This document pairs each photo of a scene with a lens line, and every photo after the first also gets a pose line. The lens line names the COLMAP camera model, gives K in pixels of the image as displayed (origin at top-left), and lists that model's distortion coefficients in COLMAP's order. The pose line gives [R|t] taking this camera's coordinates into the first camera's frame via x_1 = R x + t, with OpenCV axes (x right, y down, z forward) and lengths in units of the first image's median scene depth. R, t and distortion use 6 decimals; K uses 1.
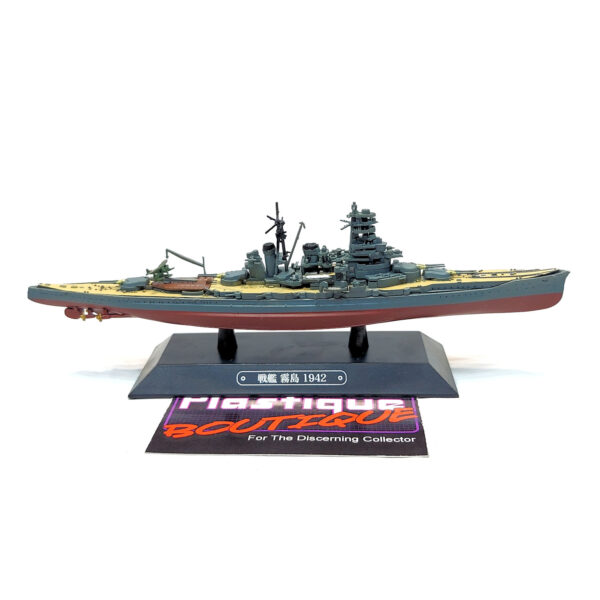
lens RADIAL K [[720.0, 0, 300.0], [0, 720.0, 300.0], [0, 0, 1]] dist [0.174411, -0.004085]
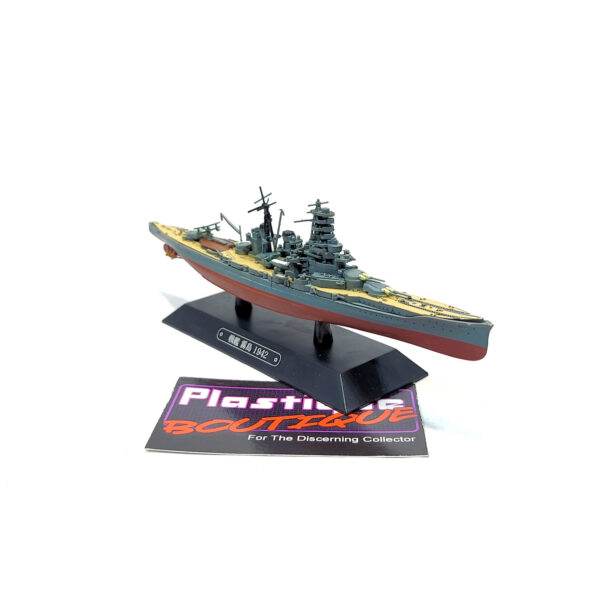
lens RADIAL K [[720.0, 0, 300.0], [0, 720.0, 300.0], [0, 0, 1]] dist [0.174411, -0.004085]
pose [[0.706119, 0.262800, -0.657520, 0.750380], [-0.239746, 0.962465, 0.127215, -0.119307], [0.666272, 0.067808, 0.742619, 0.230085]]
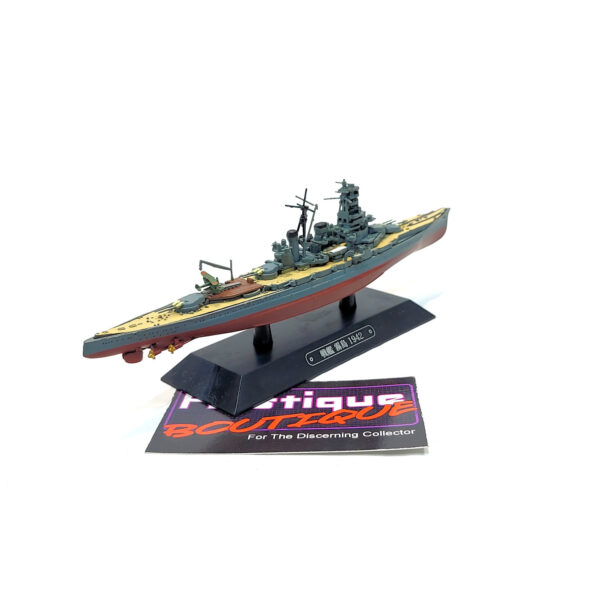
lens RADIAL K [[720.0, 0, 300.0], [0, 720.0, 300.0], [0, 0, 1]] dist [0.174411, -0.004085]
pose [[0.662187, -0.256927, 0.703915, -0.808887], [0.270054, 0.958082, 0.095652, -0.079208], [-0.698984, 0.126756, 0.703814, 0.262871]]
